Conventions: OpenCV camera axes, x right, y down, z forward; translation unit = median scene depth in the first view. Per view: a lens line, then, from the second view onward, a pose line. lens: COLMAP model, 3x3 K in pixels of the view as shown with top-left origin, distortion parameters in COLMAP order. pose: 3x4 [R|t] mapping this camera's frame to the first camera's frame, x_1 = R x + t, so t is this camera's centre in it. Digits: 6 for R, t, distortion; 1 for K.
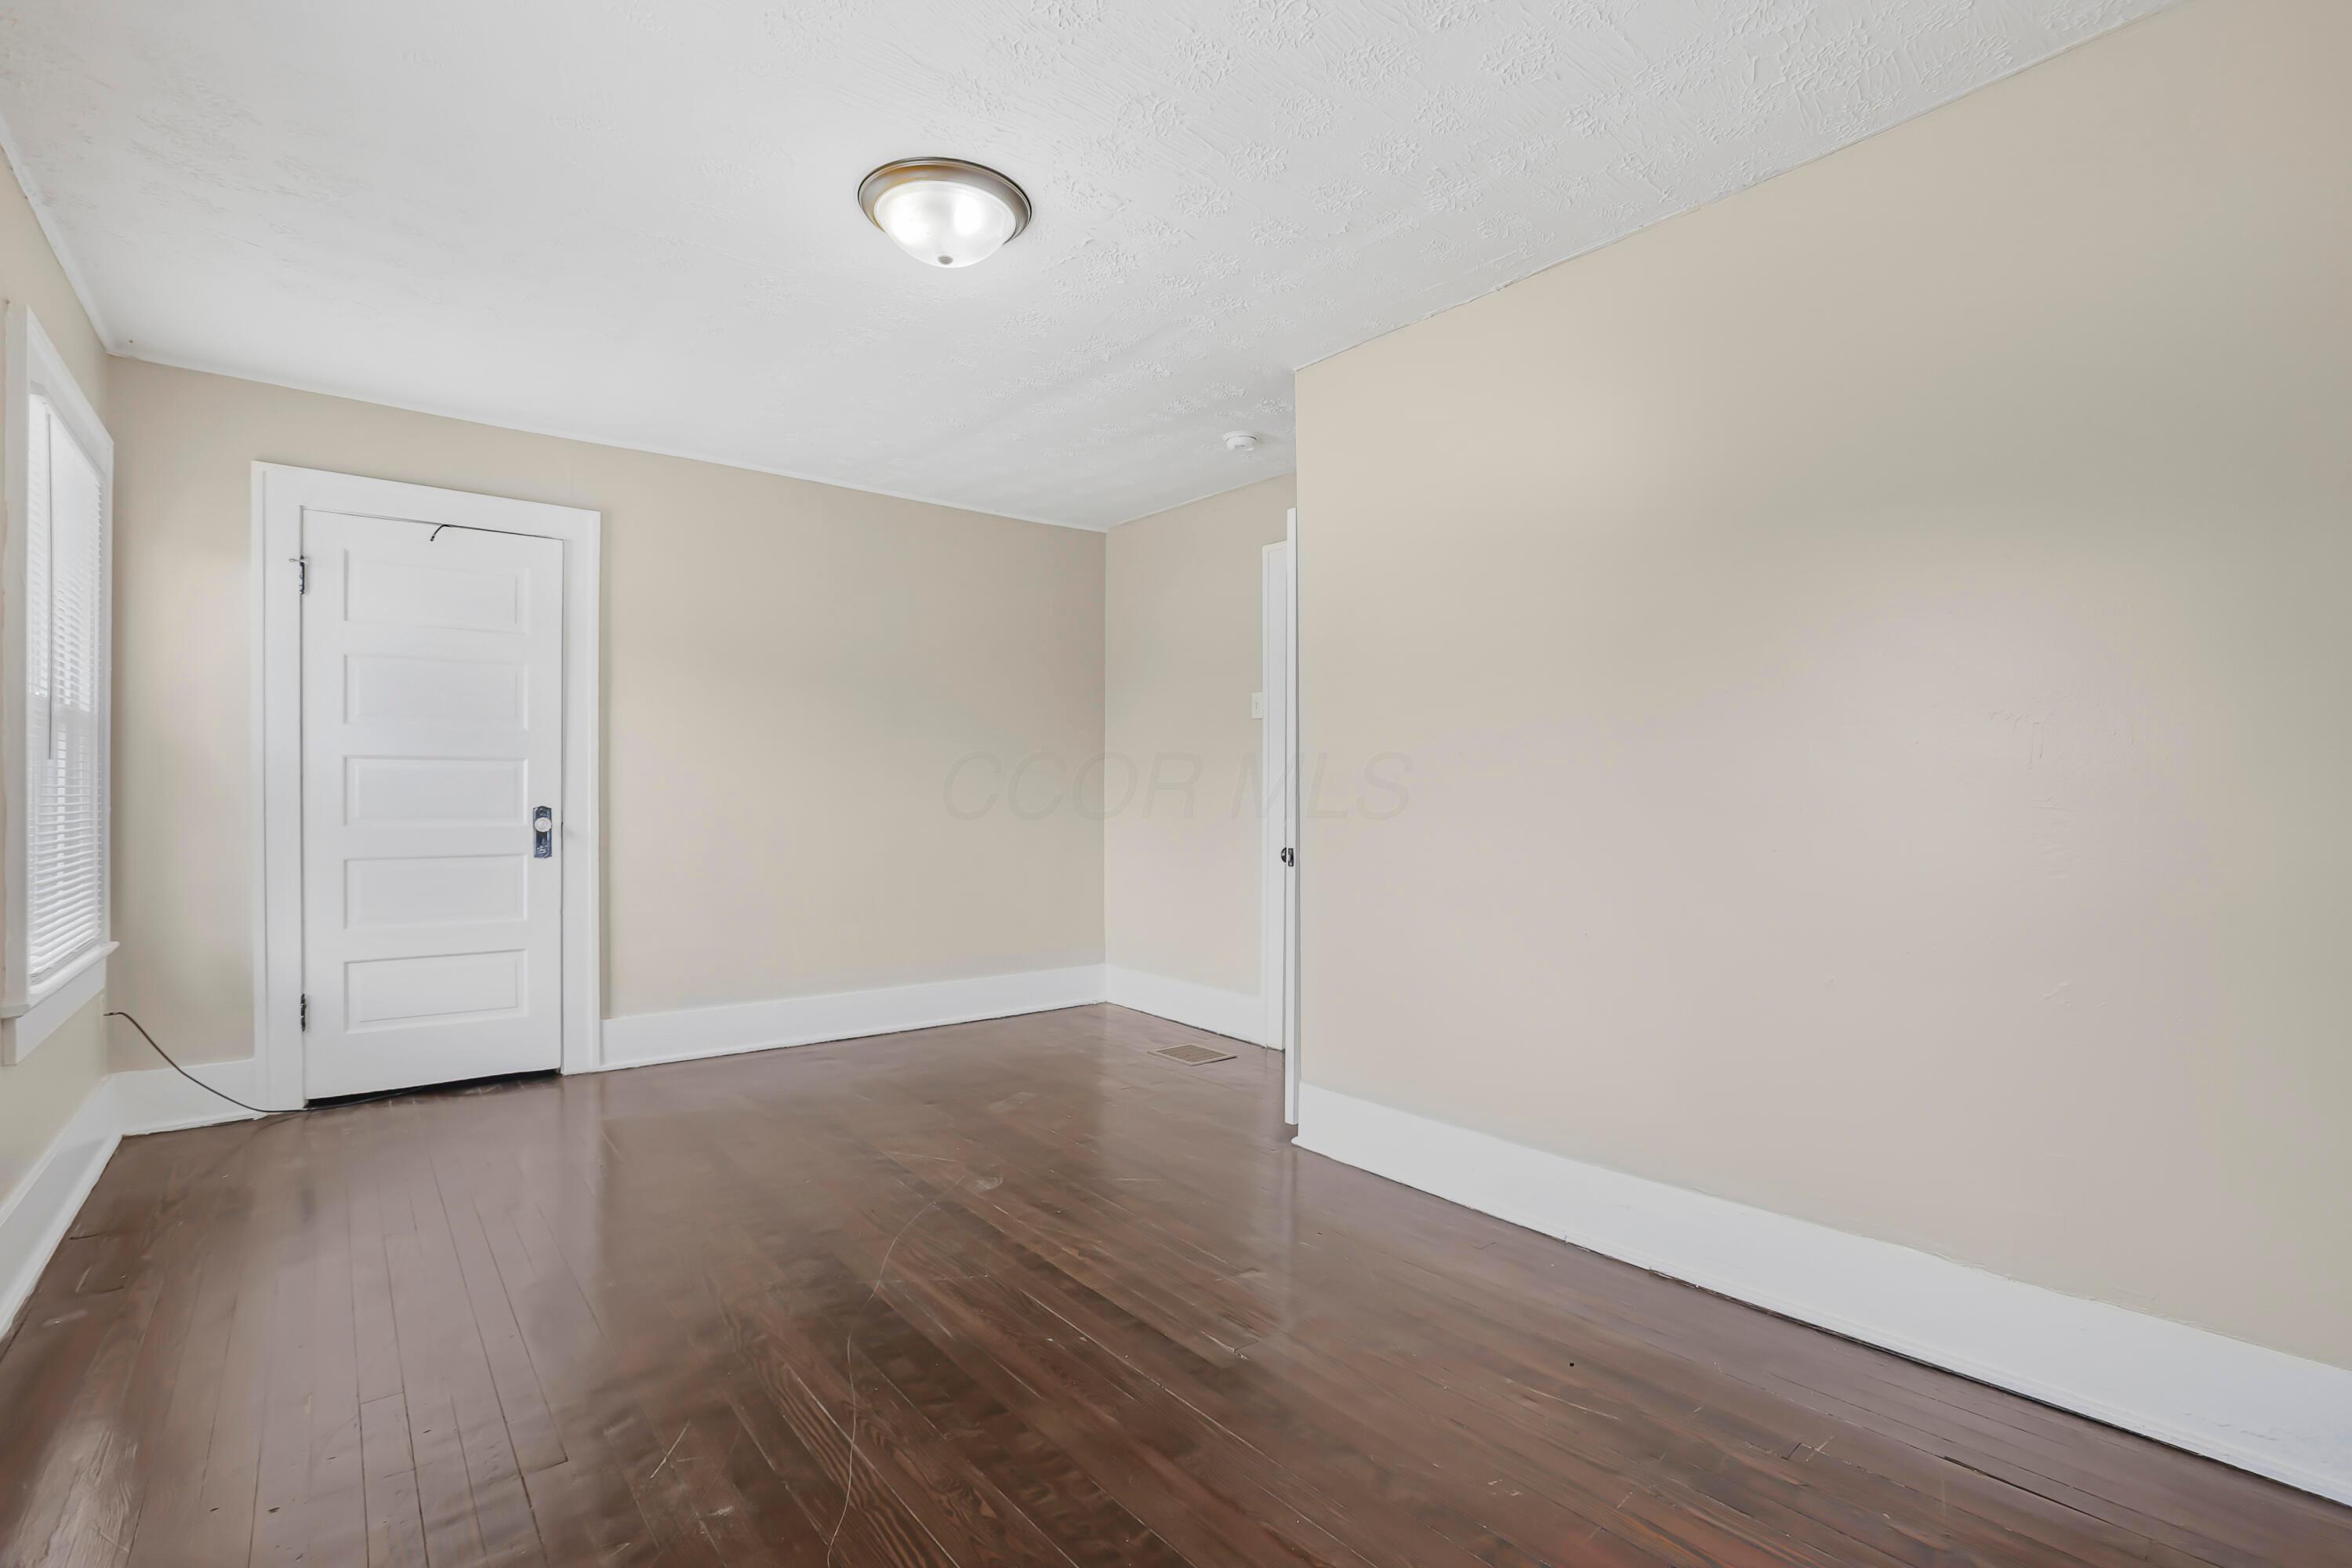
lens RADIAL K [[1106.3, 0, 1177.2], [0, 1106.3, 804.5], [0, 0, 1]] dist [0.000213, 0.000197]
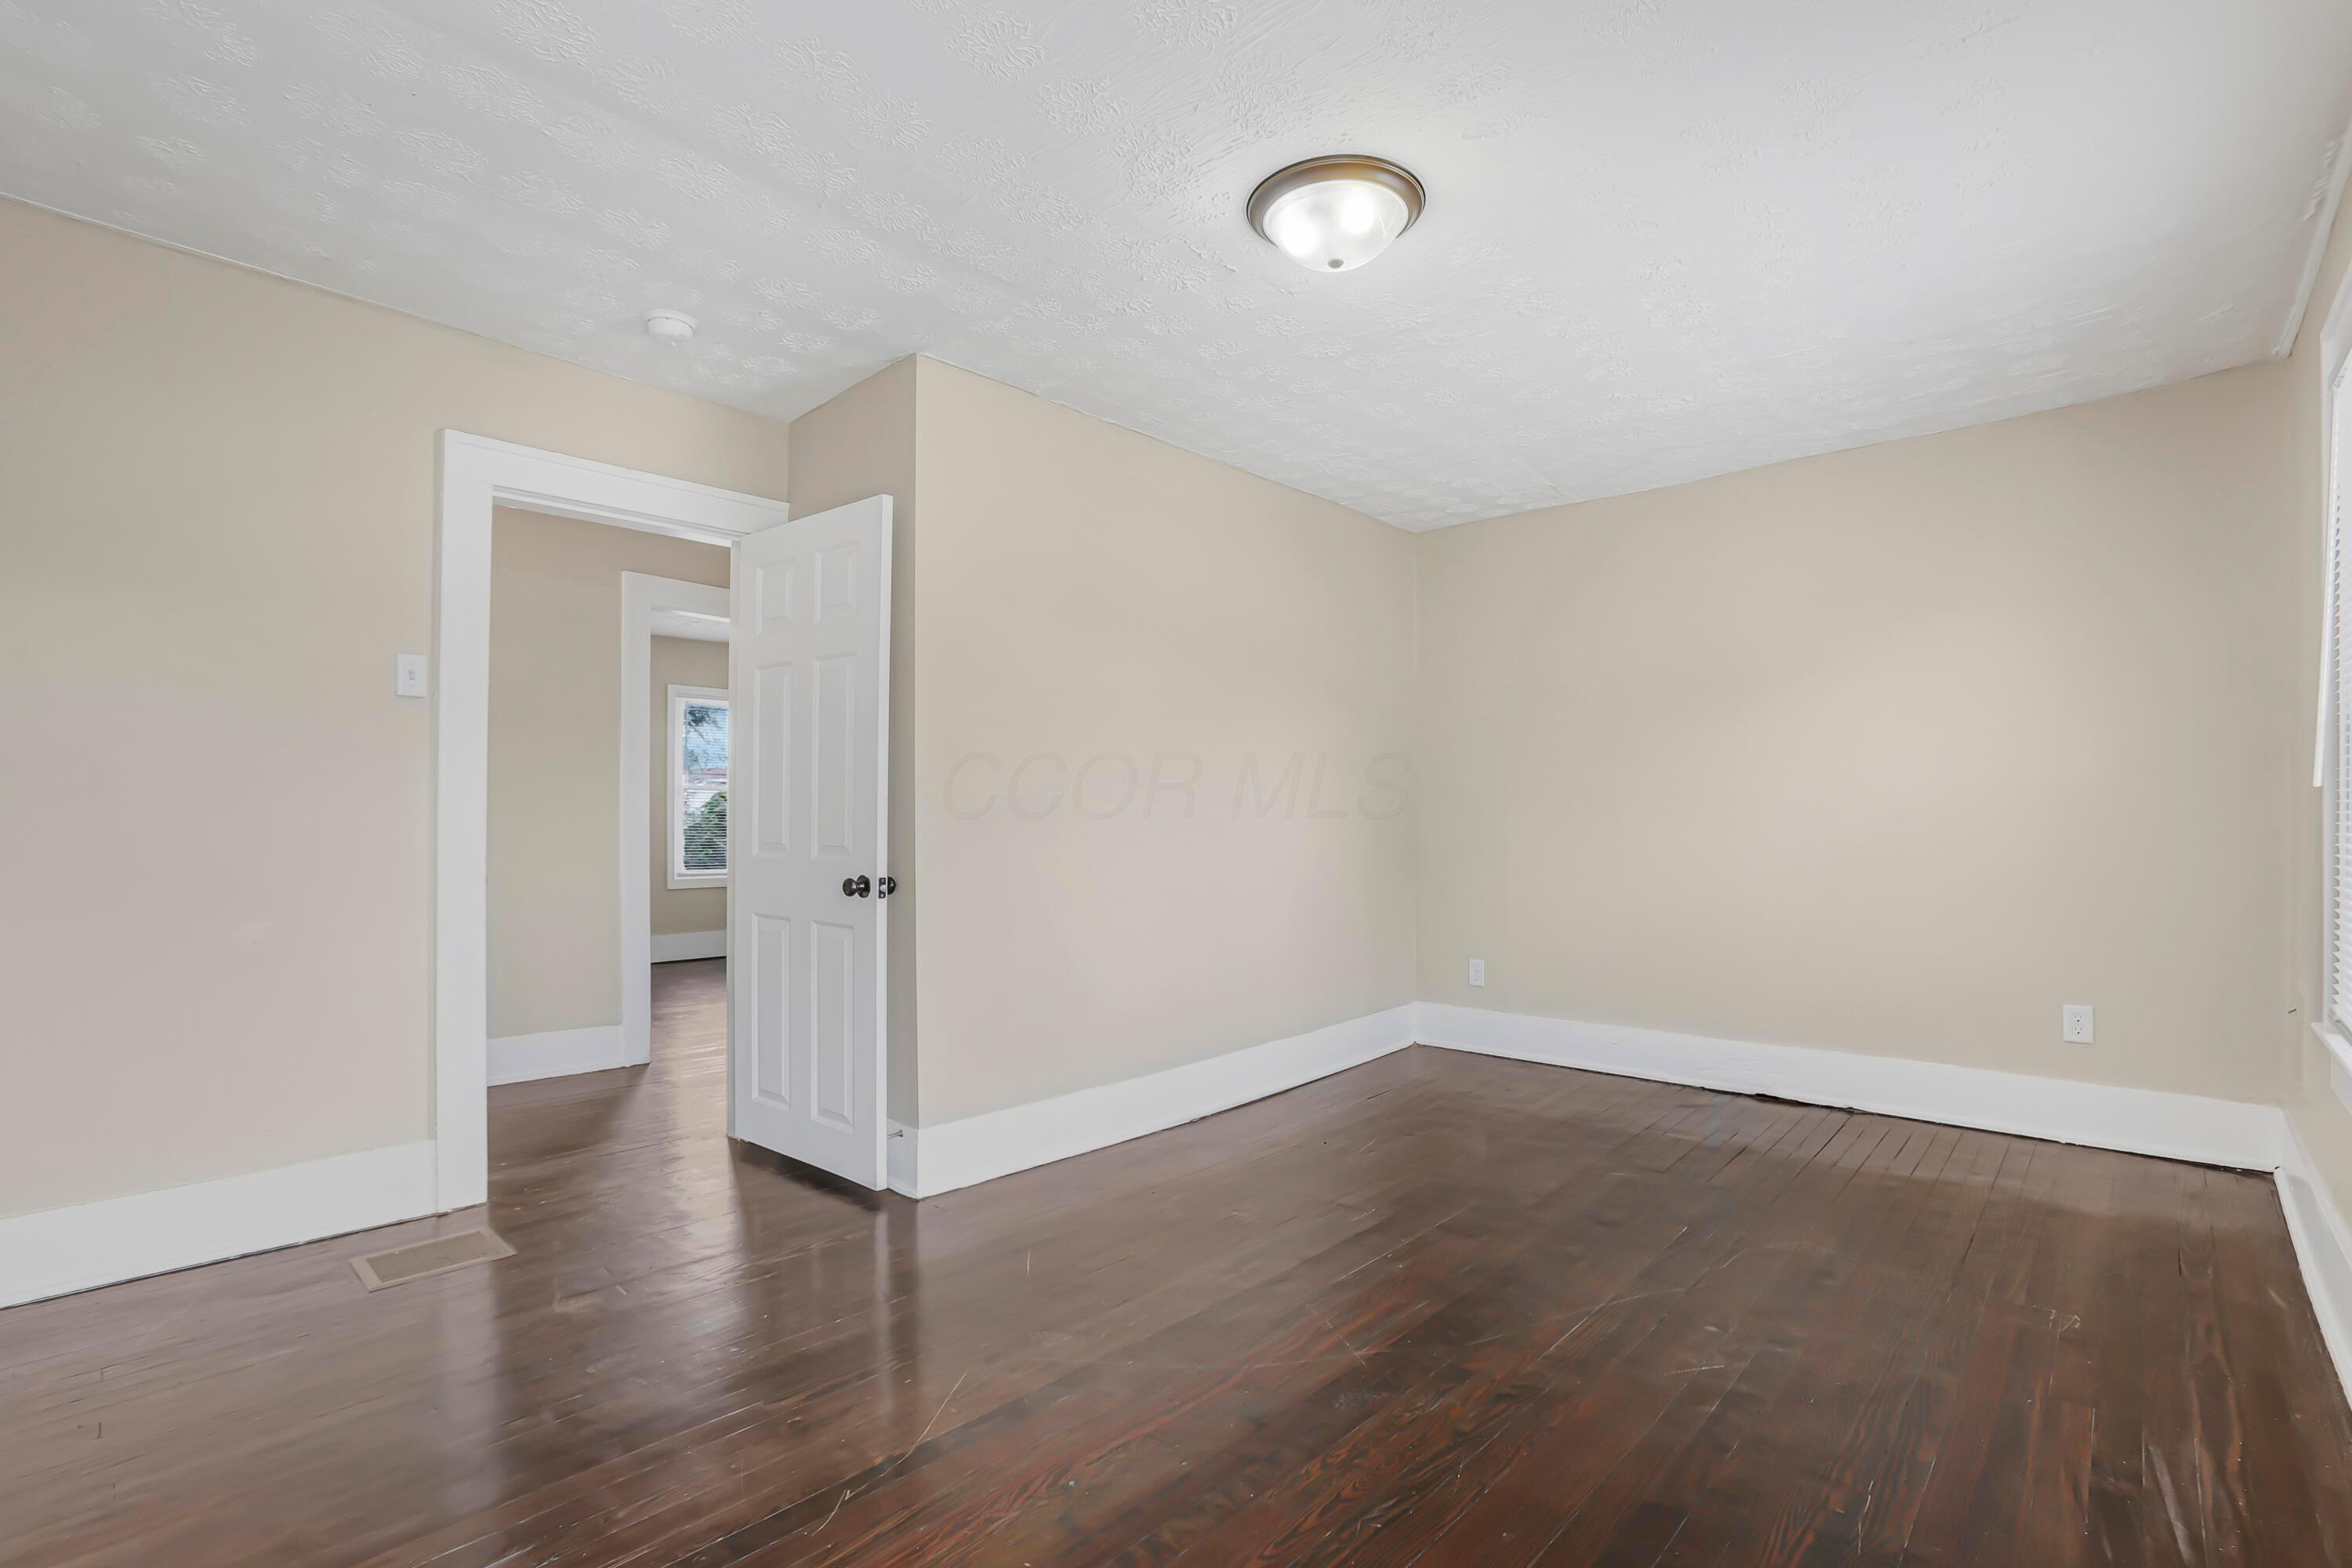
lens RADIAL K [[1106.3, 0, 1177.2], [0, 1106.3, 804.5], [0, 0, 1]] dist [0.000213, 0.000197]
pose [[-0.169873, 0.016321, 0.985331, -1.111966], [0.000413, 0.999864, -0.016491, -0.007998], [-0.985466, -0.002394, -0.169857, 1.250041]]
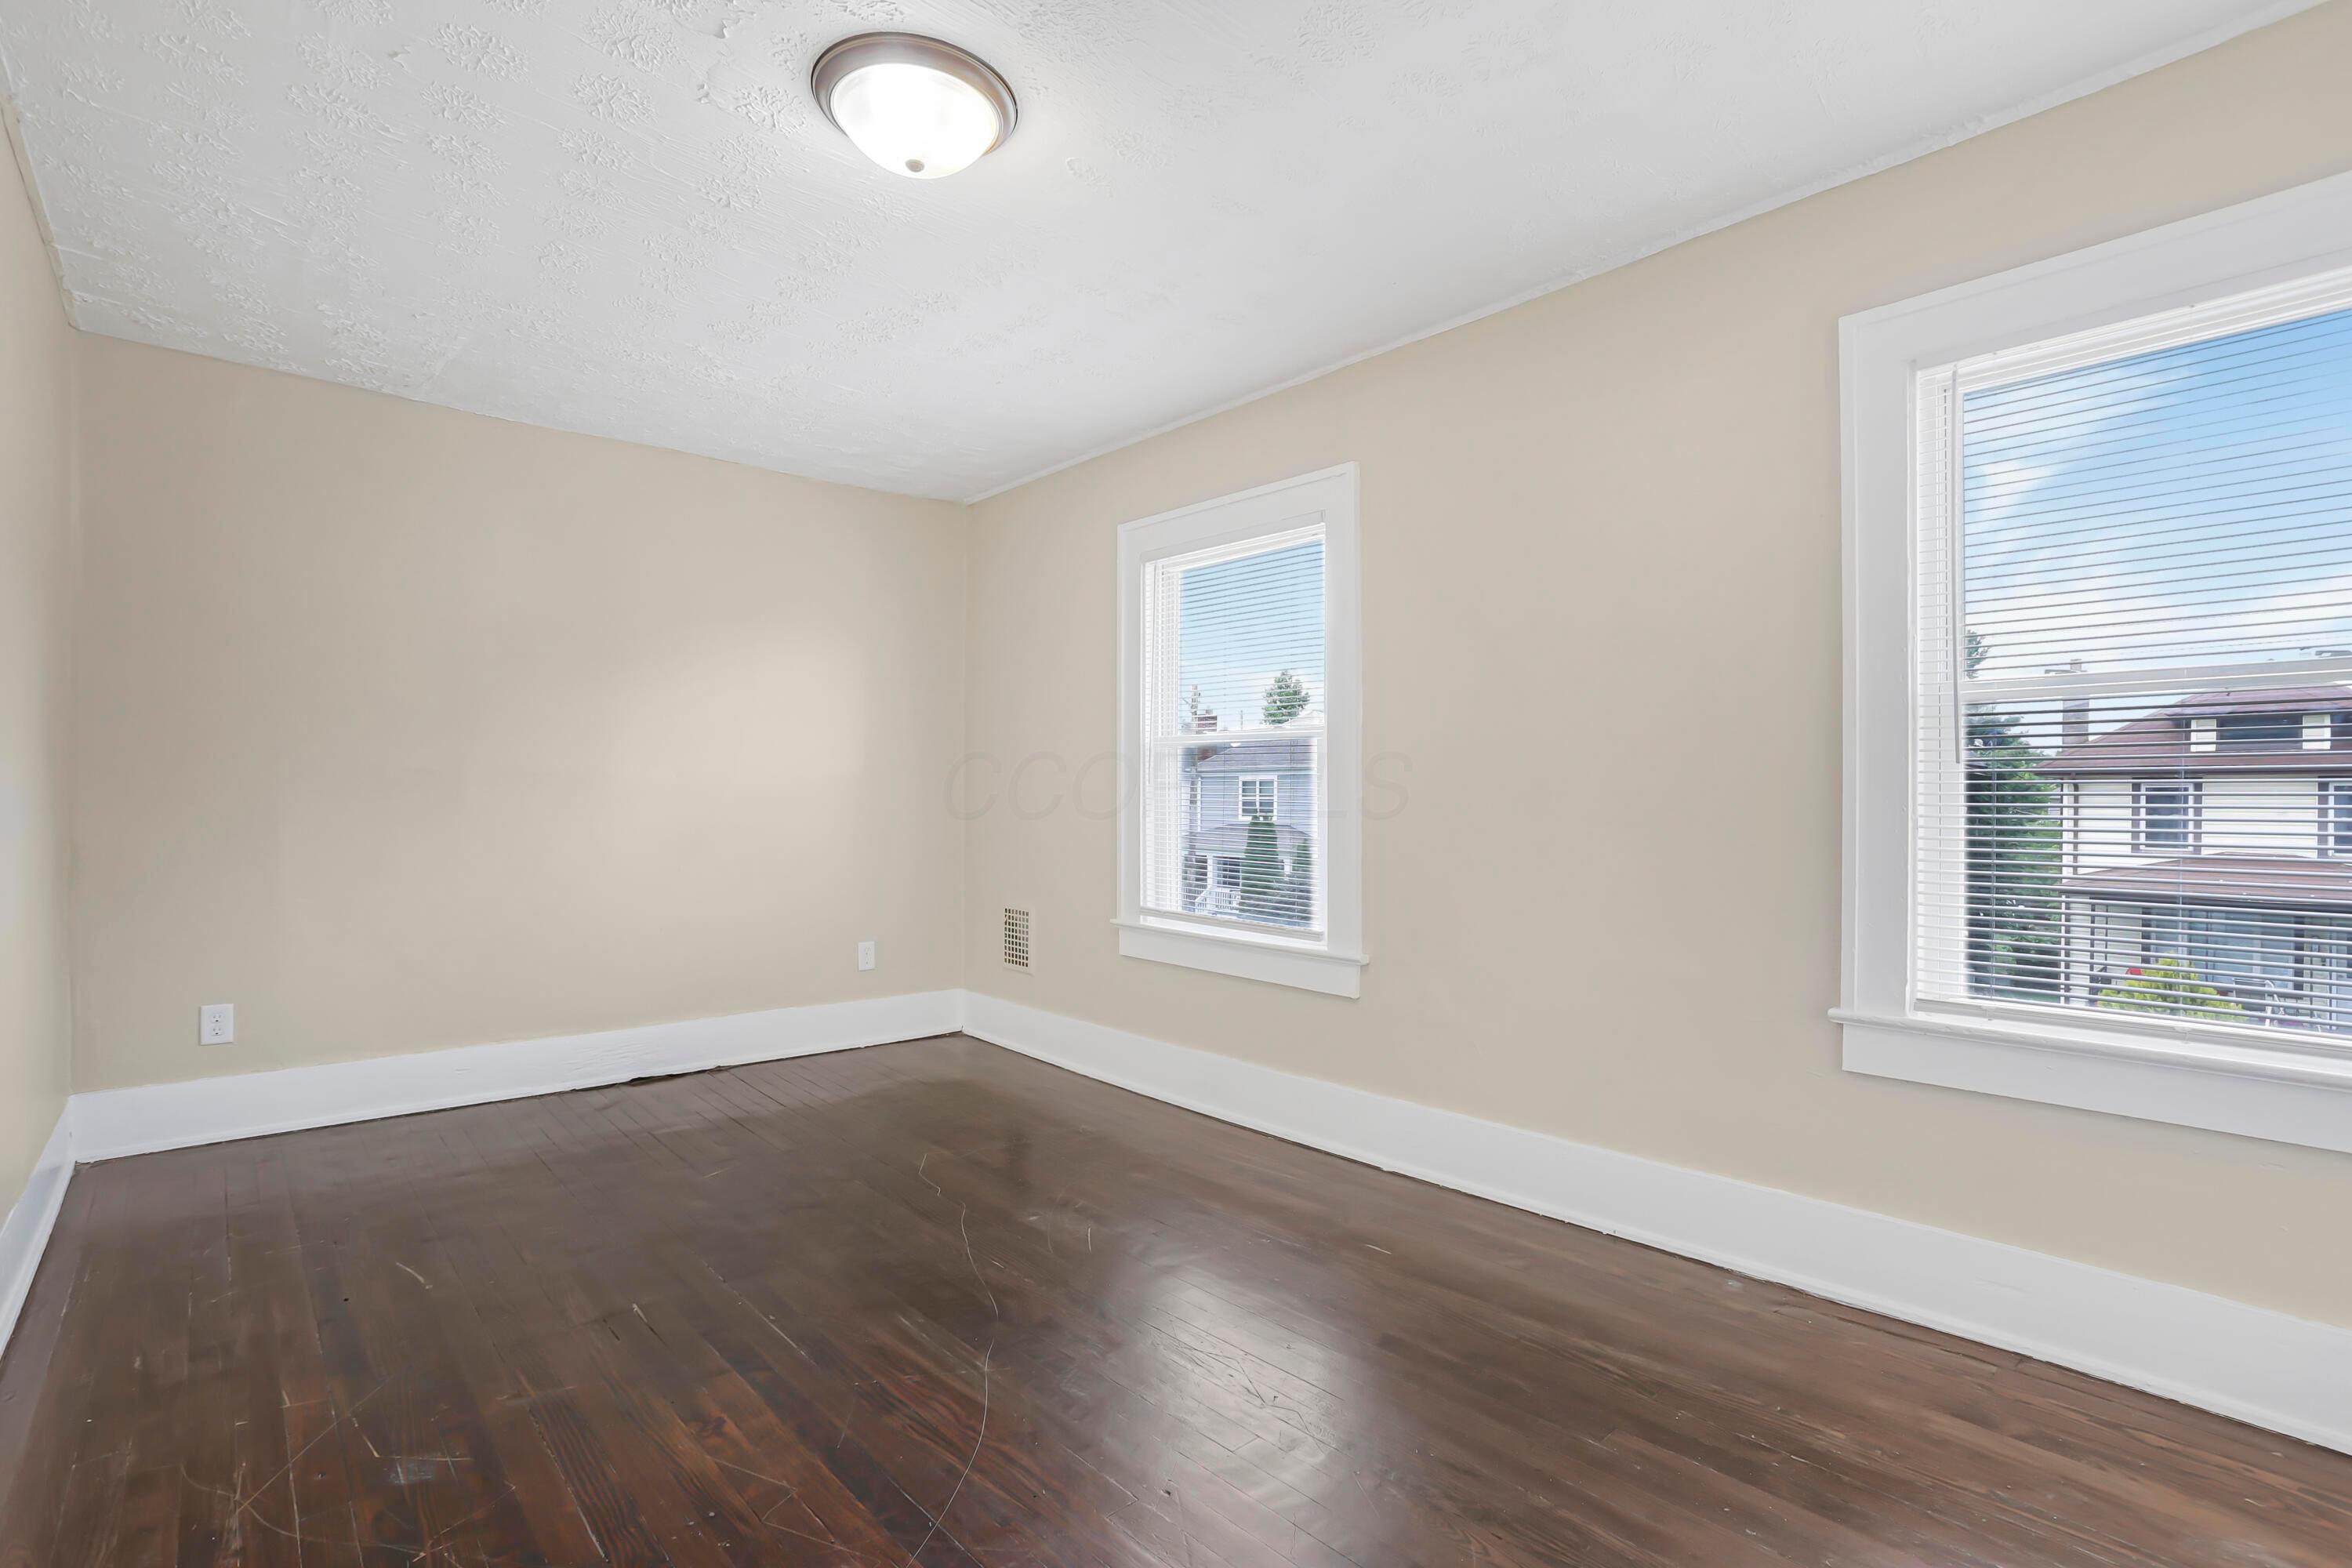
lens RADIAL K [[1106.3, 0, 1177.2], [0, 1106.3, 804.5], [0, 0, 1]] dist [0.000213, 0.000197]
pose [[-0.999069, 0.002158, -0.043080, -0.363883], [0.002395, 0.999982, -0.005449, 0.003174], [0.043067, -0.005548, -0.999057, 1.775808]]
